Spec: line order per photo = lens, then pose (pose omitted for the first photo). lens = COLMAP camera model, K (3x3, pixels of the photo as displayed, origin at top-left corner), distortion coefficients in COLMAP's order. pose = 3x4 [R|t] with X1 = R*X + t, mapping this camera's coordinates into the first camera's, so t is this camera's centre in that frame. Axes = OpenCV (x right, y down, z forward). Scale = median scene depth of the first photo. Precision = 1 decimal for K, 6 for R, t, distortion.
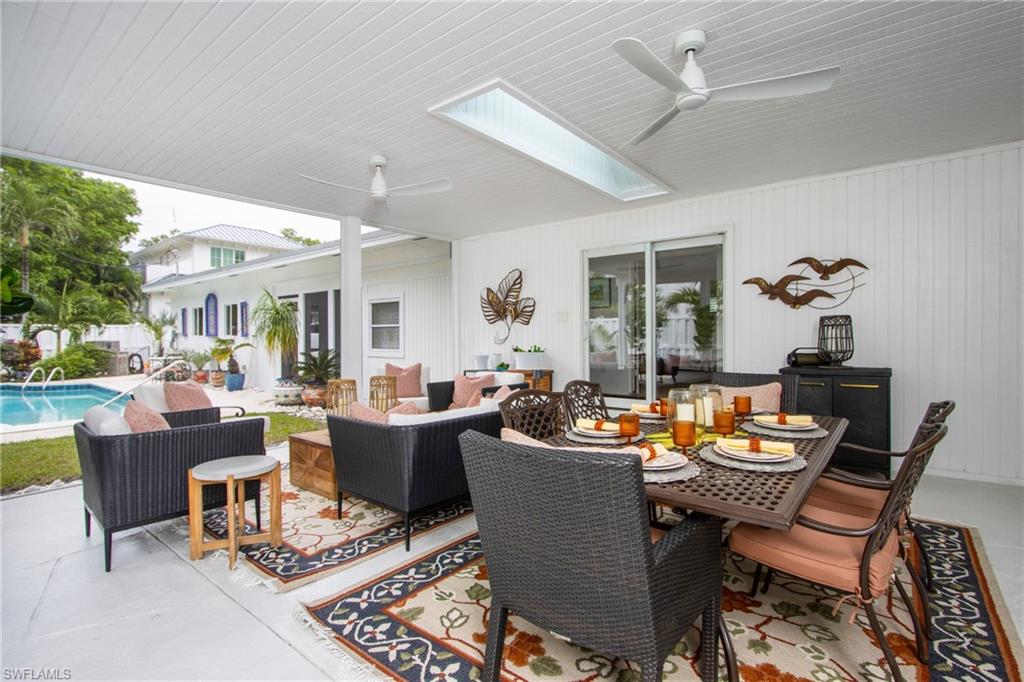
lens RADIAL K [[482.0, 0, 514.5], [0, 482.0, 339.1], [0, 0, 1]] dist [-0.011266, -0.000083]
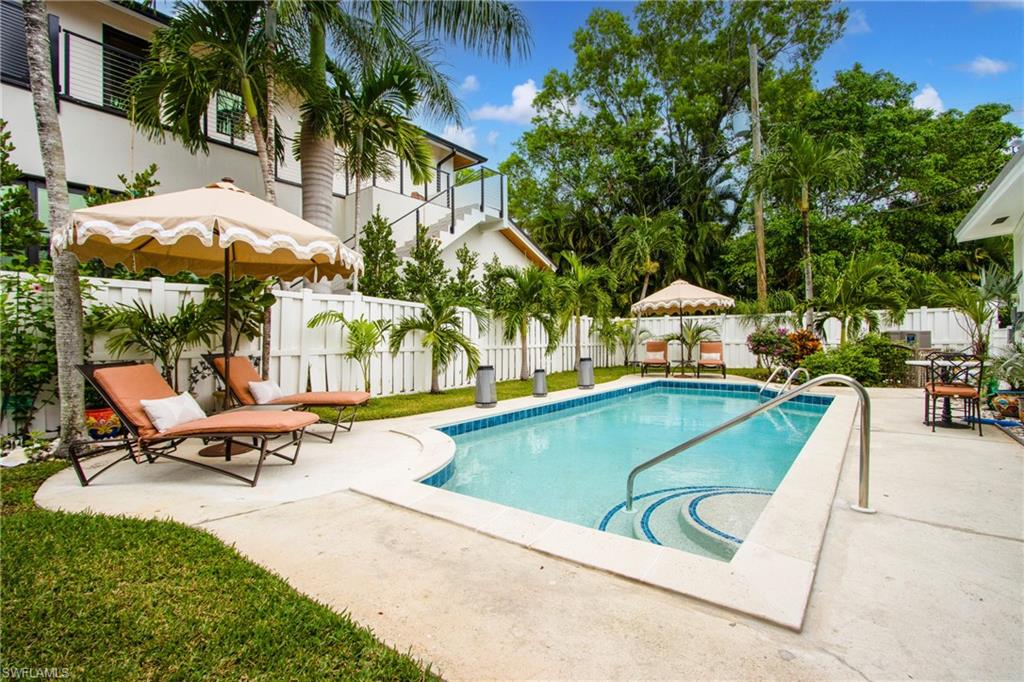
lens RADIAL K [[482.0, 0, 507.0], [0, 482.0, 338.1], [0, 0, 1]] dist [-0.011266, -0.000083]
pose [[0.022166, 0.005572, -0.999739, -0.238141], [-0.001924, 0.999983, 0.005531, 0.011483], [0.999752, 0.001801, 0.022176, 0.476175]]
